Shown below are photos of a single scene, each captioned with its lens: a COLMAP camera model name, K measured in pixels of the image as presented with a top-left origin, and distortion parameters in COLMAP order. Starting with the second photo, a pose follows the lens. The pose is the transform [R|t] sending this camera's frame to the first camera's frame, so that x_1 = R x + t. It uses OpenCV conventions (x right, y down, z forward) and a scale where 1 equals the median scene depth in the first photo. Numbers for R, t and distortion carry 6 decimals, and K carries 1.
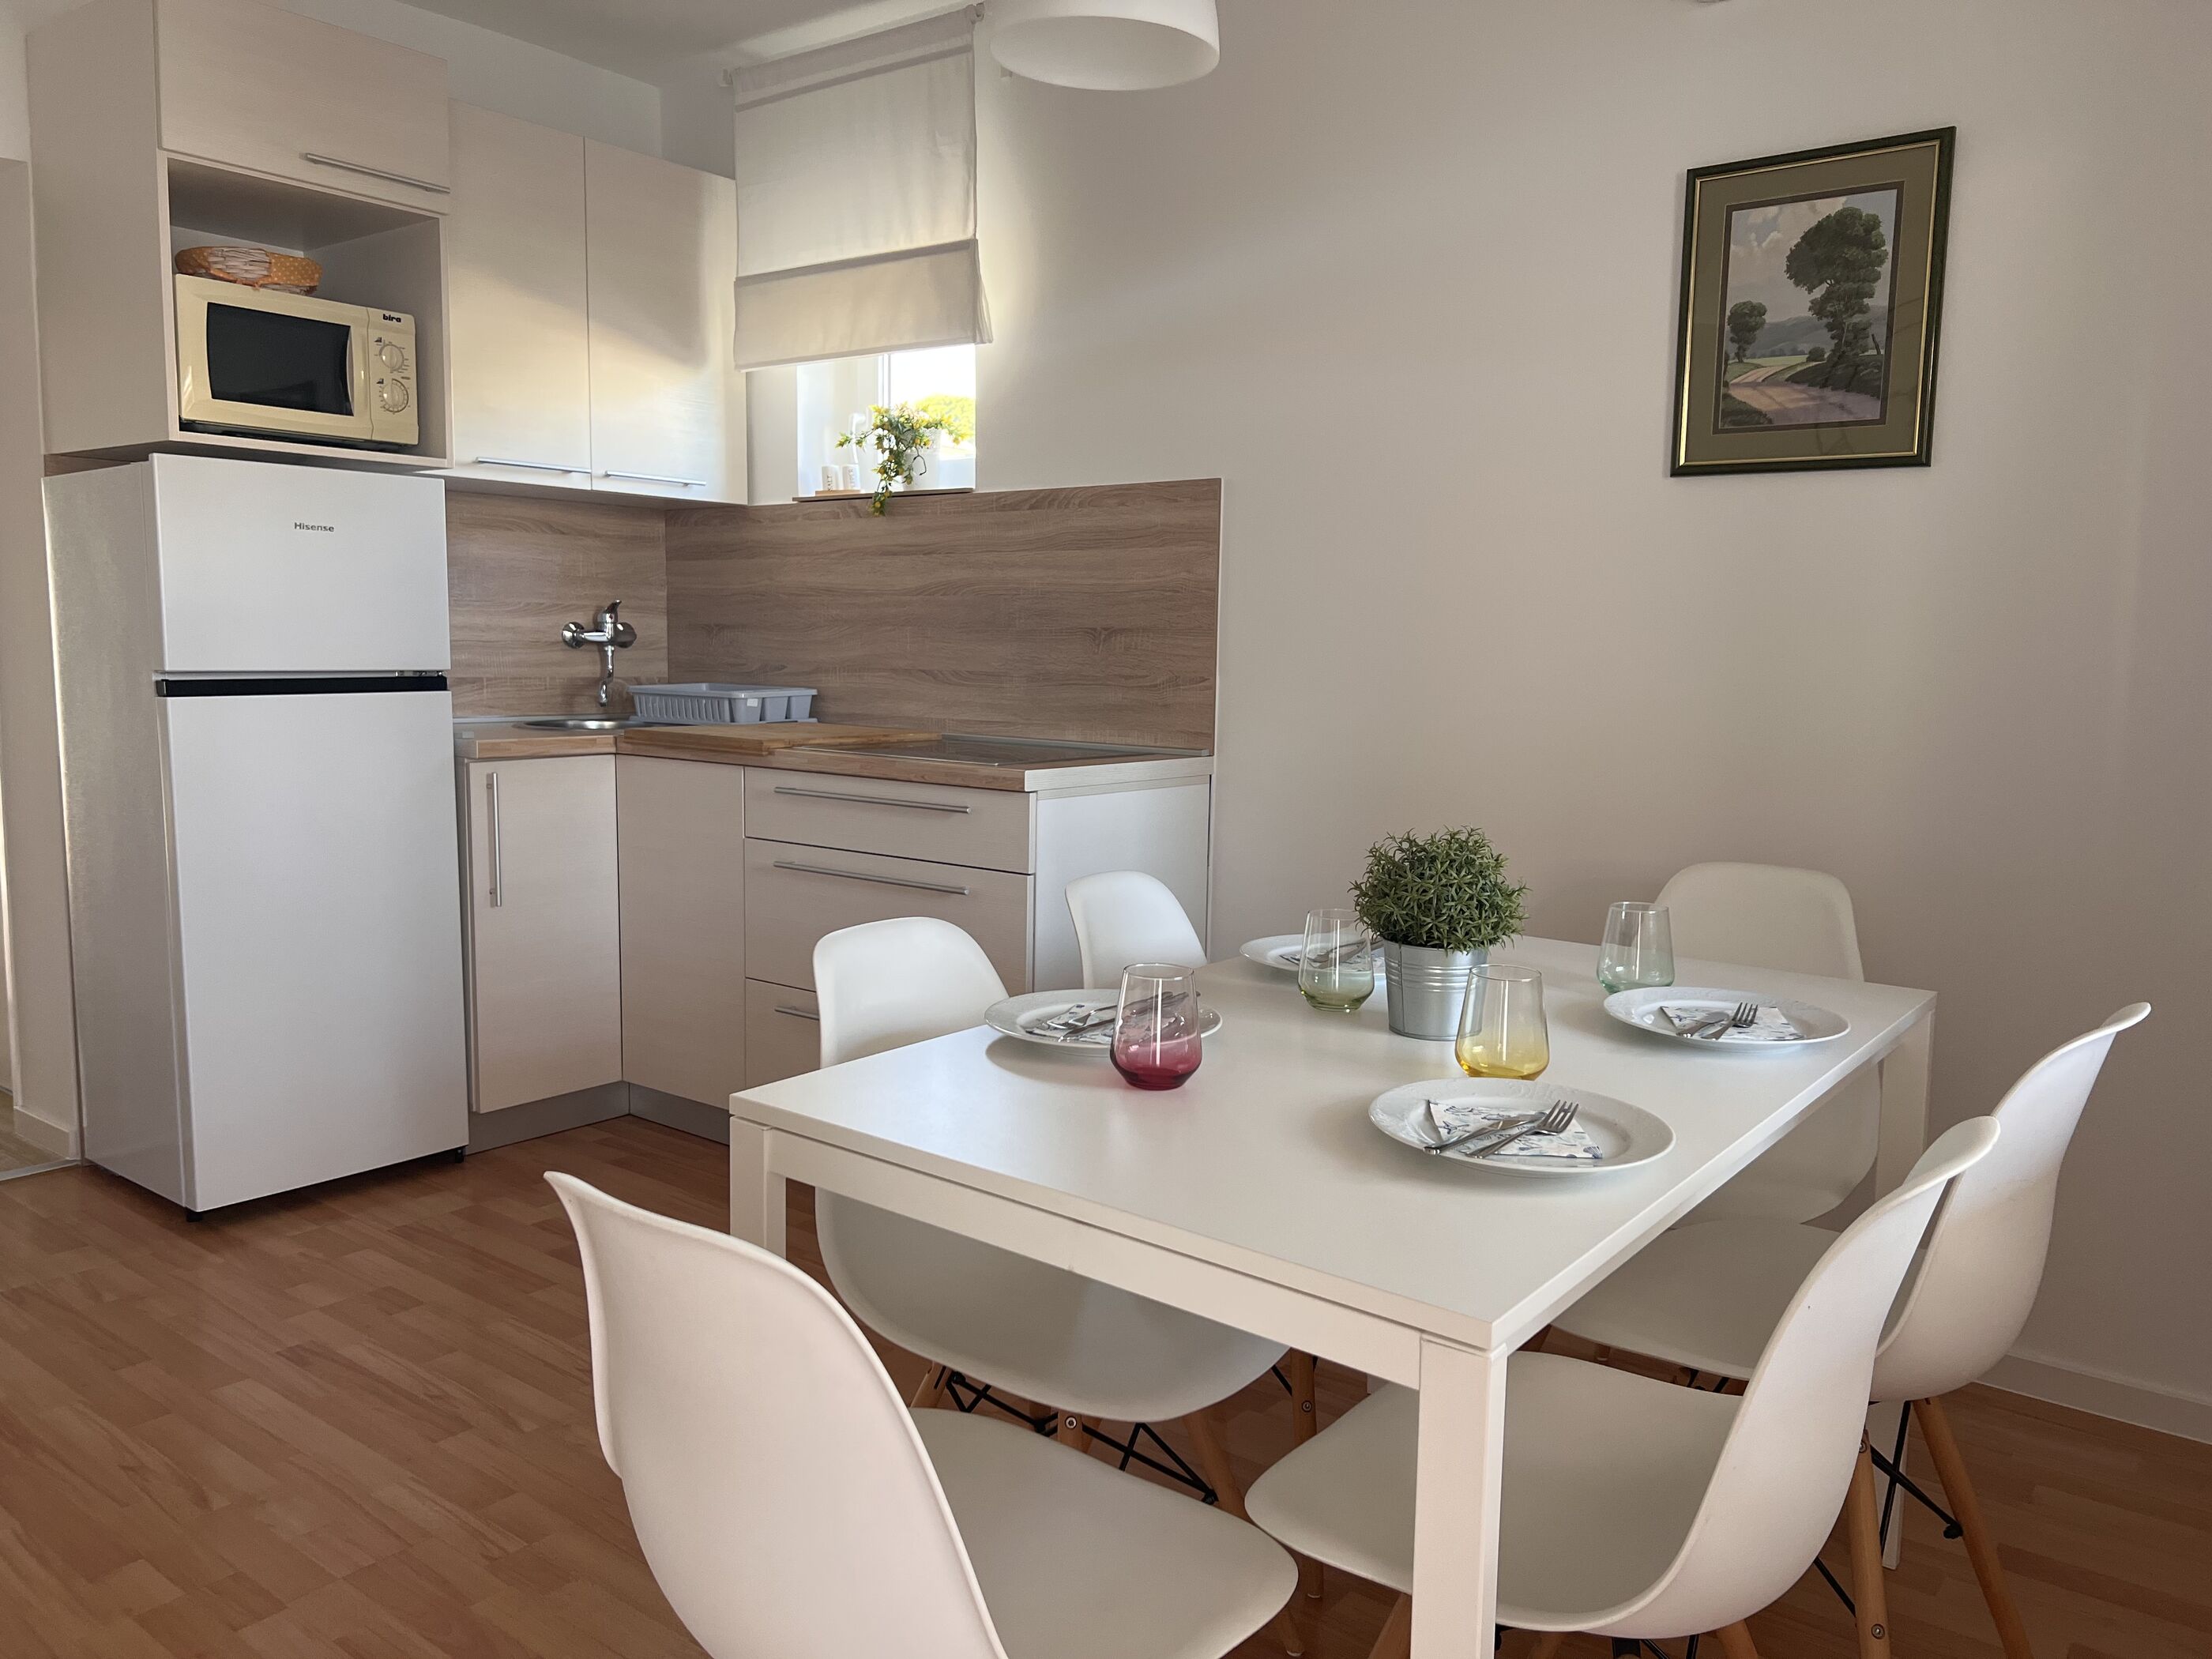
lens RADIAL K [[1655.0, 0, 1107.8], [0, 1655.0, 818.7], [0, 0, 1]] dist [0.081520, -0.102879]
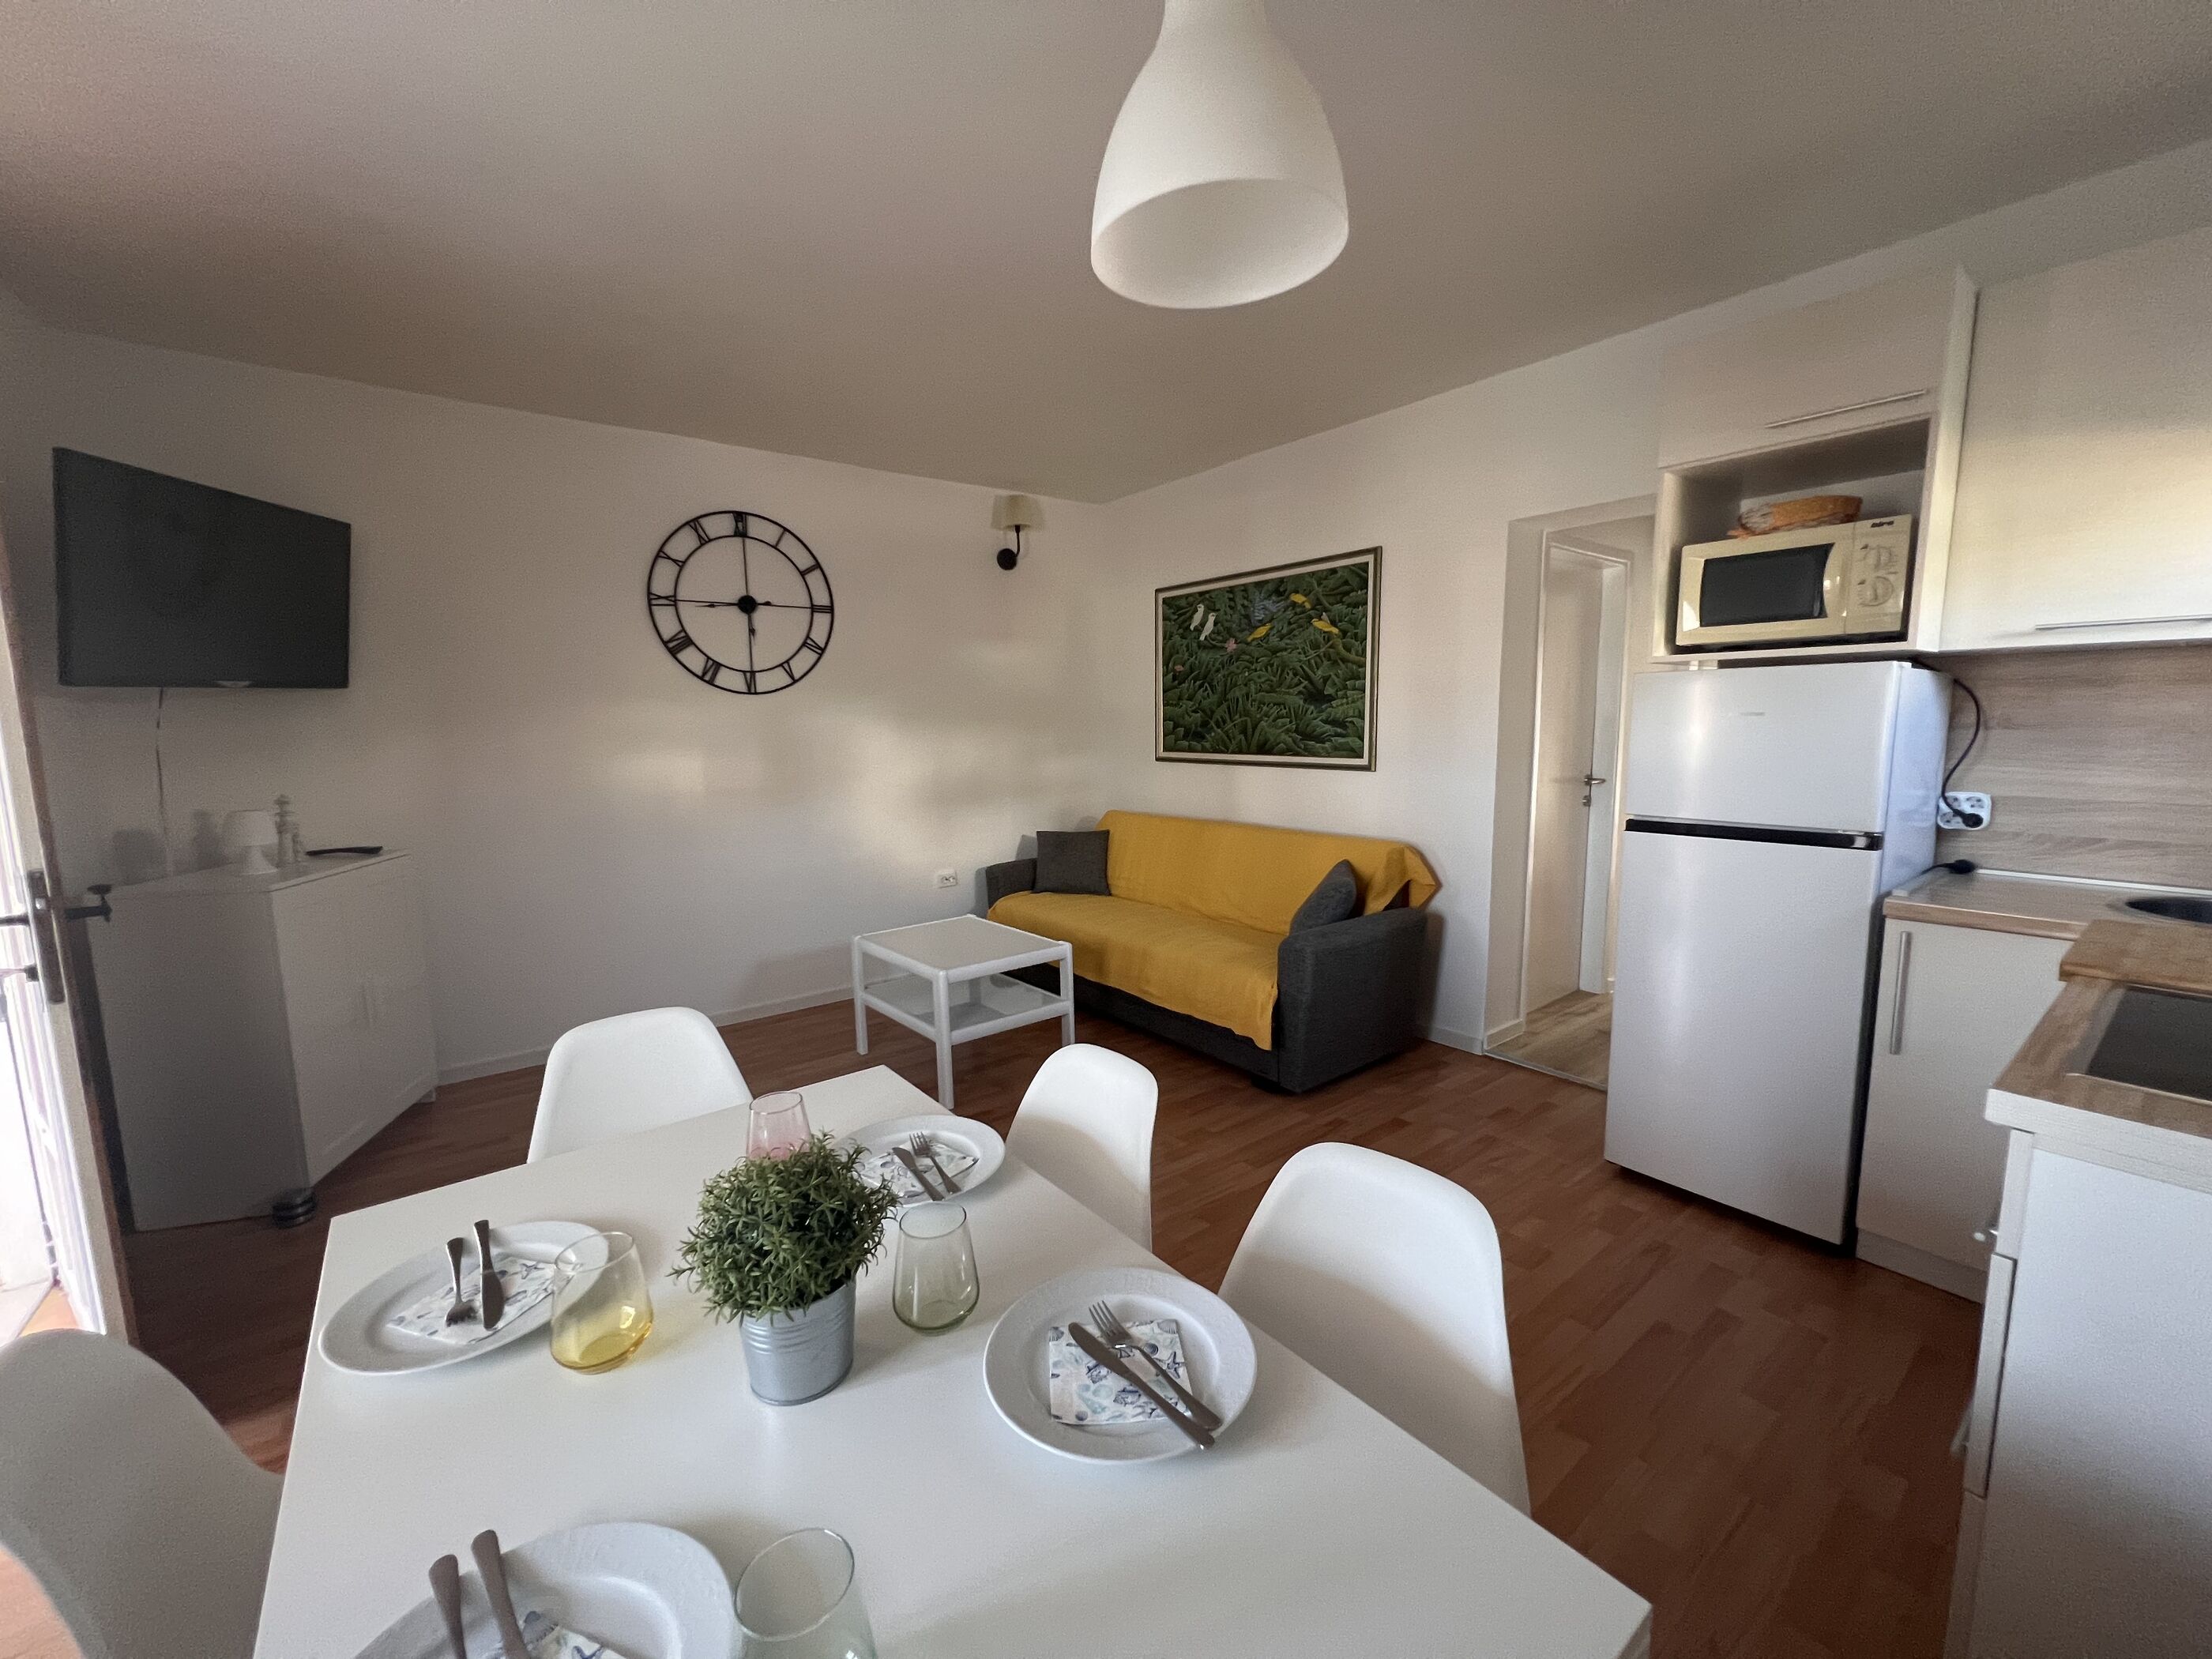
lens RADIAL K [[880.8, 0, 1106.0], [0, 880.8, 829.5], [0, 0, 1]] dist [-0.002574, -0.000212]
pose [[-0.241968, 0.107931, -0.964263, 0.261774], [-0.099483, 0.985797, 0.135305, -0.105838], [0.965171, 0.128667, -0.227794, 0.569070]]
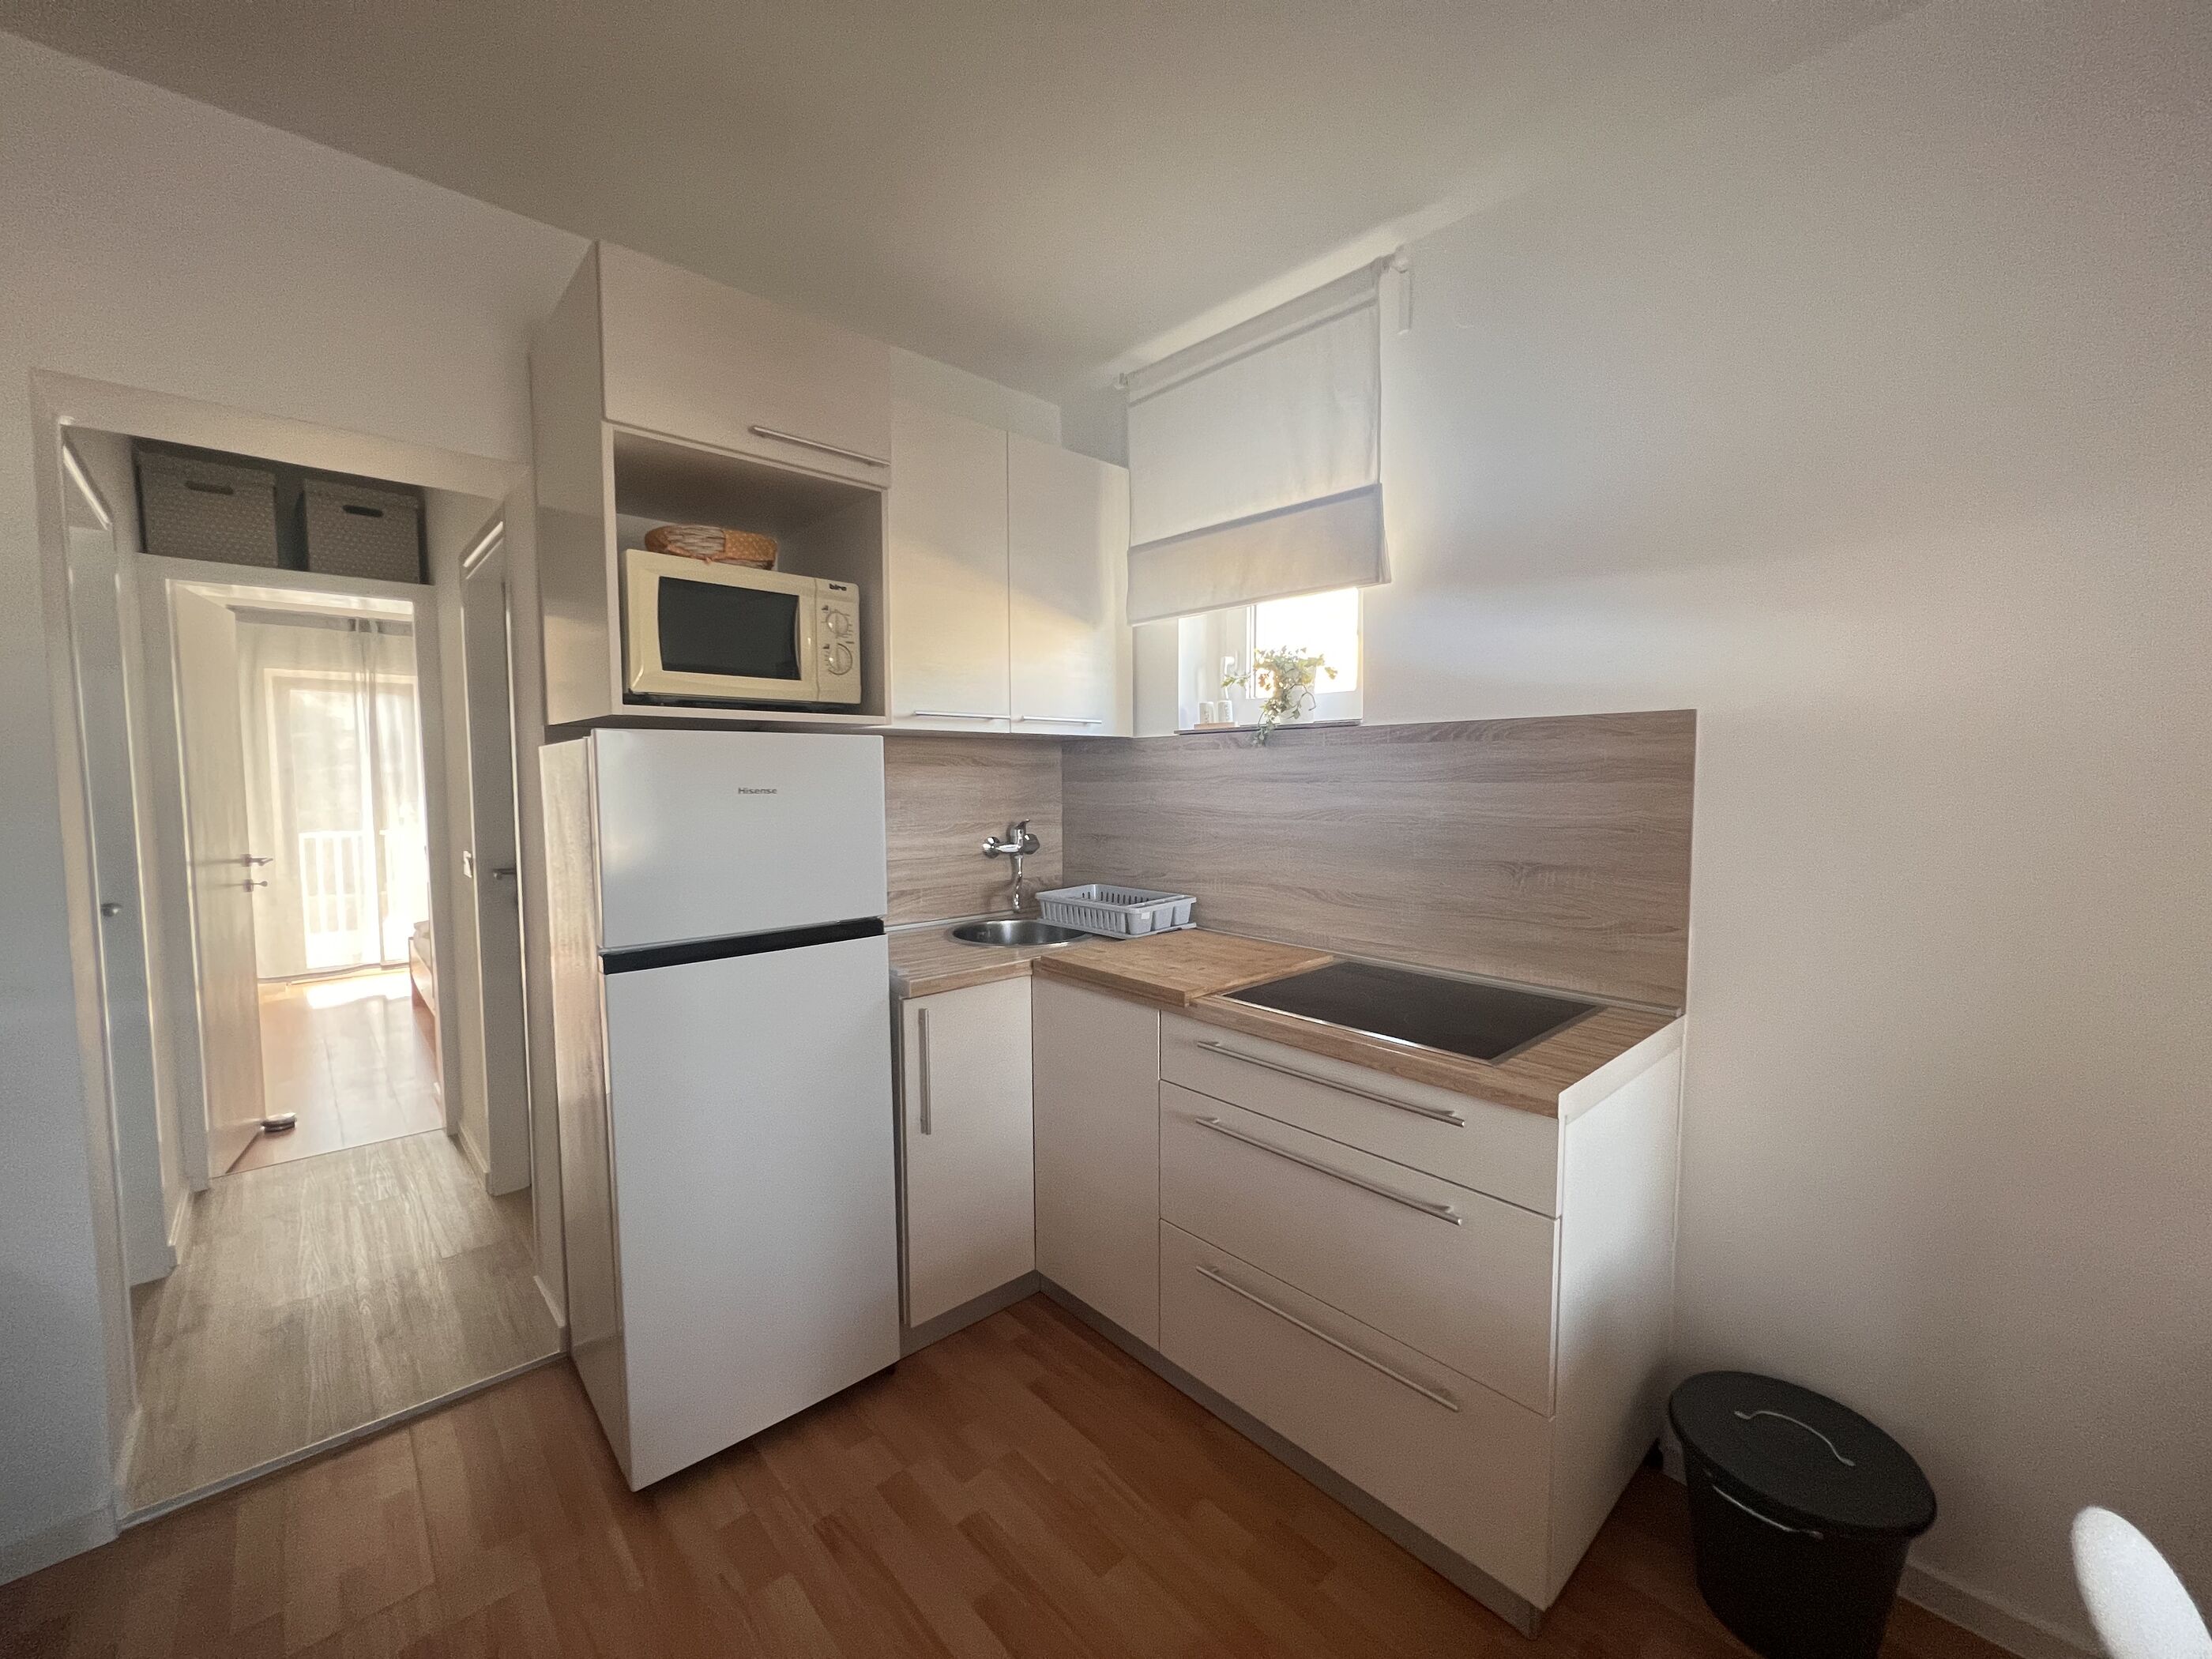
lens RADIAL K [[880.8, 0, 1106.0], [0, 880.8, 829.5], [0, 0, 1]] dist [-0.002574, -0.000212]
pose [[0.986653, -0.010206, -0.162515, -0.148254], [0.002533, 0.998875, -0.047350, -0.103105], [0.162815, 0.046307, 0.985569, 0.423018]]
